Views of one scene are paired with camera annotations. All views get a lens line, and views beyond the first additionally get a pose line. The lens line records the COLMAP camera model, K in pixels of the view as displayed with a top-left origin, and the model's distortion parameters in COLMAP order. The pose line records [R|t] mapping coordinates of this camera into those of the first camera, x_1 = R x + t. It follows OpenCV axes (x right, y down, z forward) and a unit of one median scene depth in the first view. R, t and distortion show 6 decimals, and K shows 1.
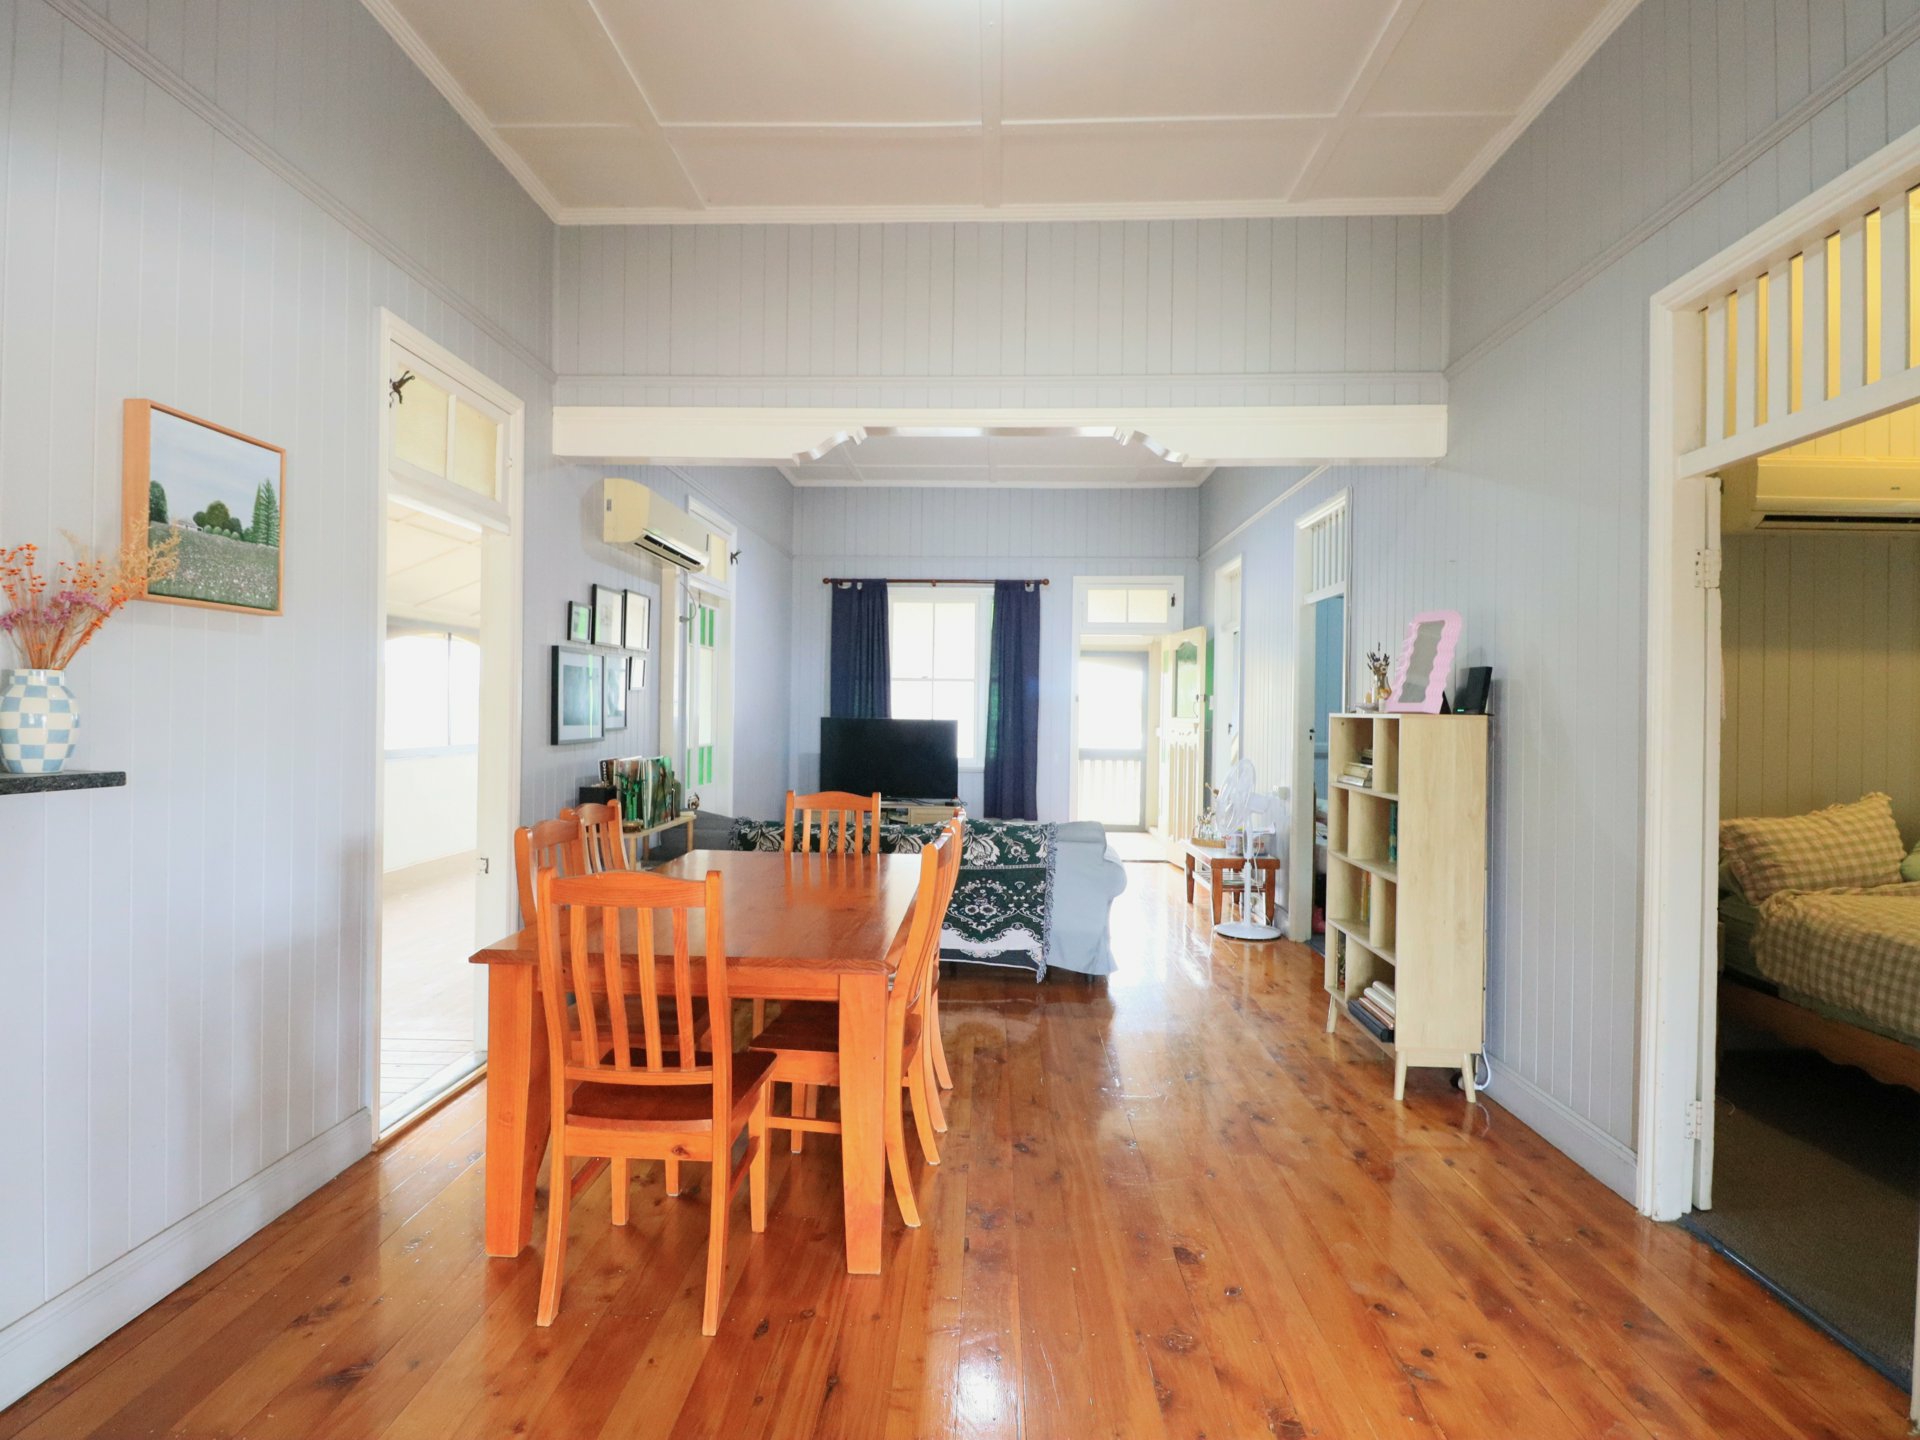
lens RADIAL K [[1000.7, 0, 987.1], [0, 1000.7, 714.8], [0, 0, 1]] dist [0.001981, -0.014672]
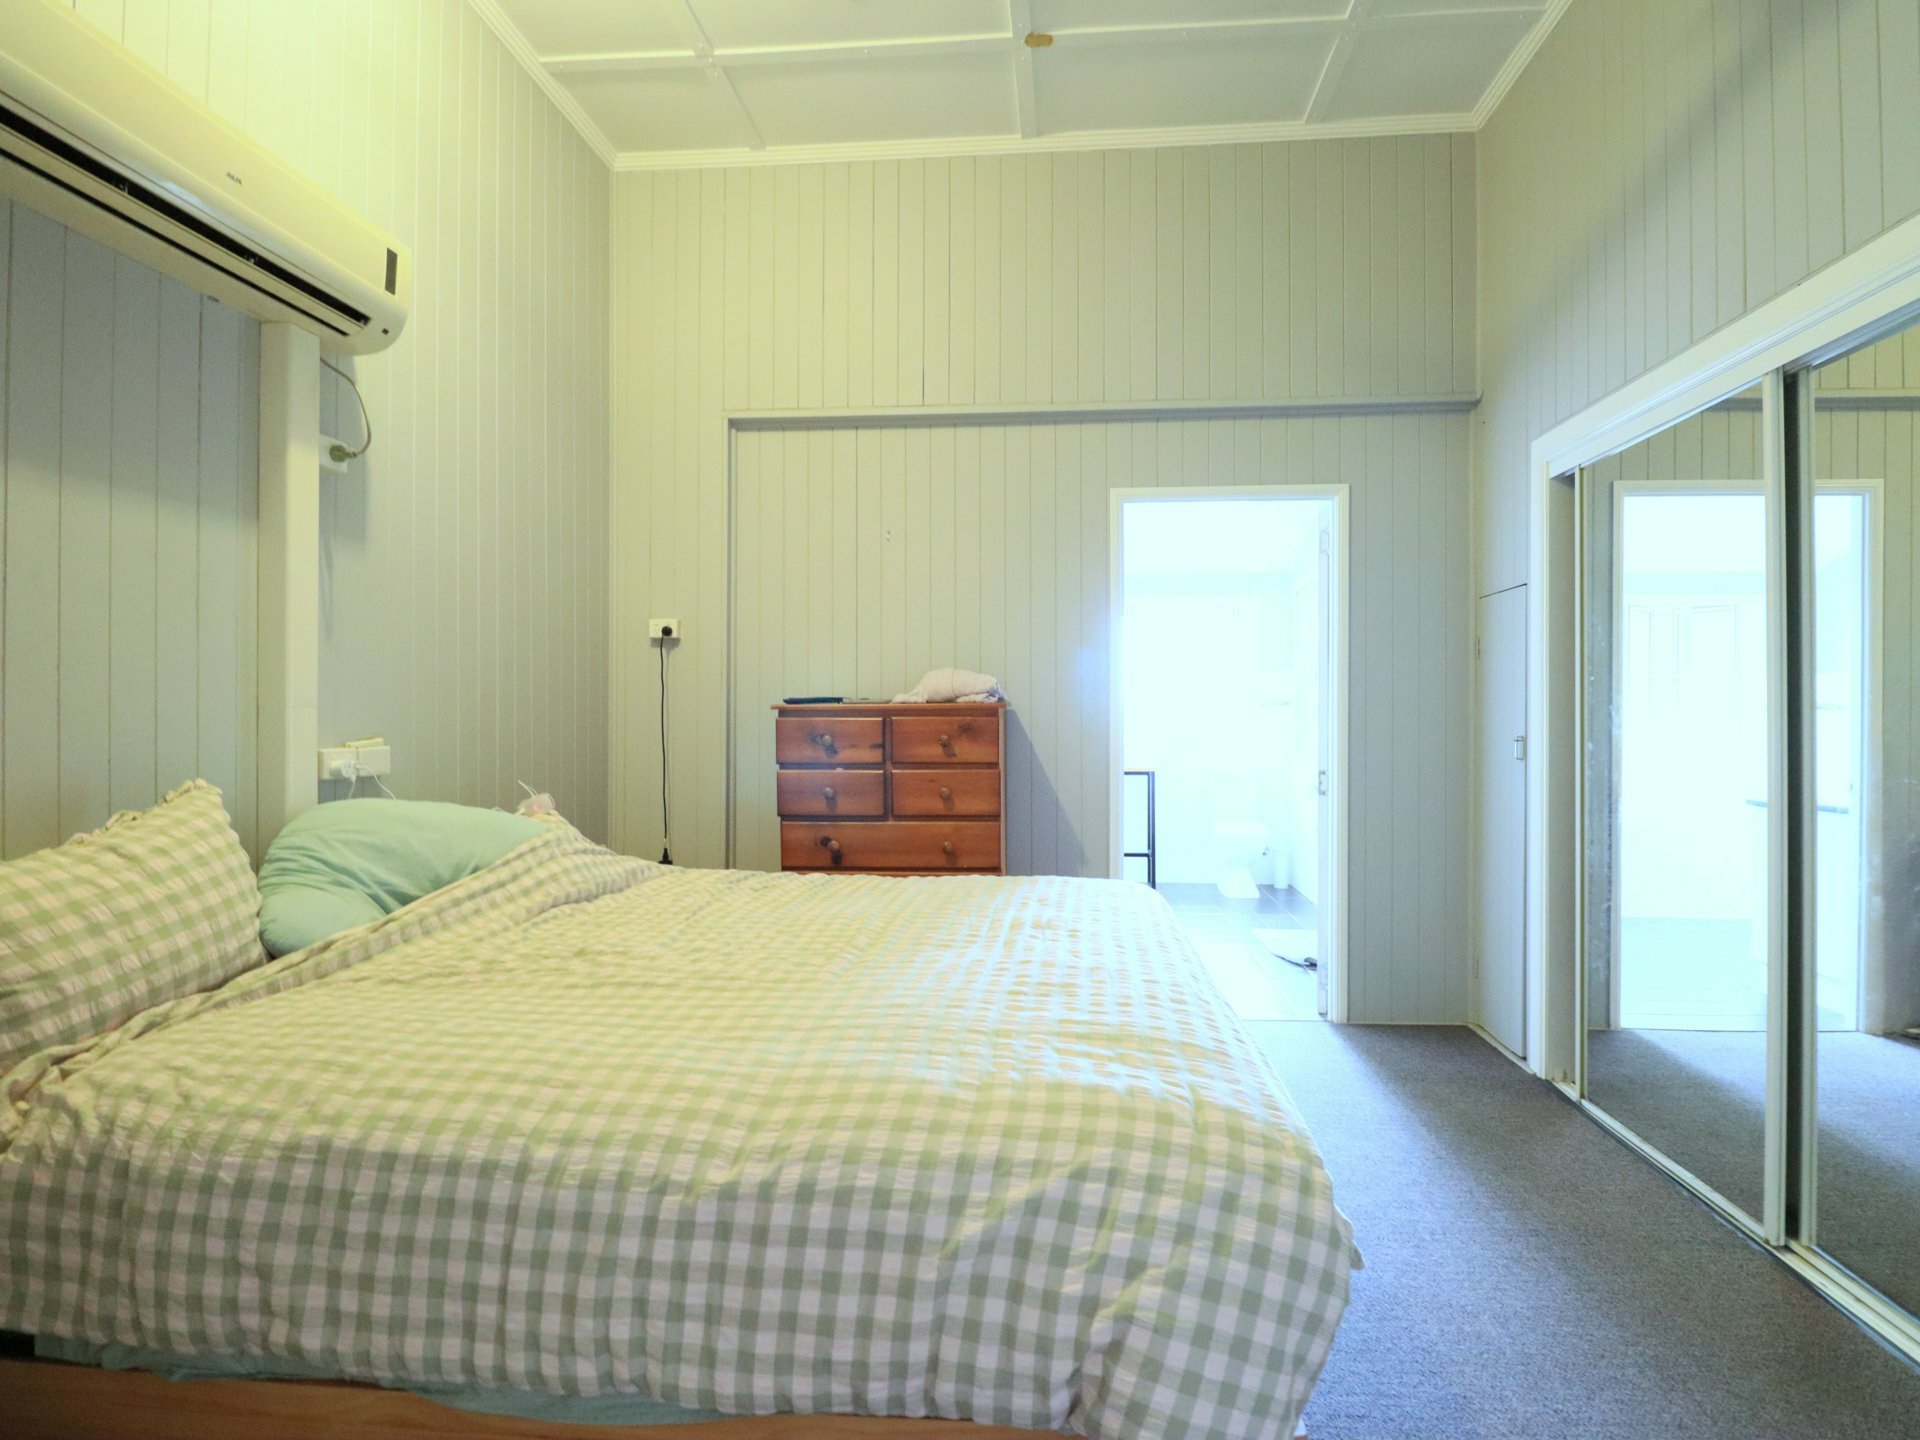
lens RADIAL K [[1000.7, 0, 987.1], [0, 1000.7, 714.8], [0, 0, 1]] dist [0.001981, -0.014672]
pose [[0.049640, -0.010114, 0.998716, 0.462204], [-0.009761, 0.999896, 0.010611, 0.040061], [-0.998719, -0.010276, 0.049536, 0.641937]]
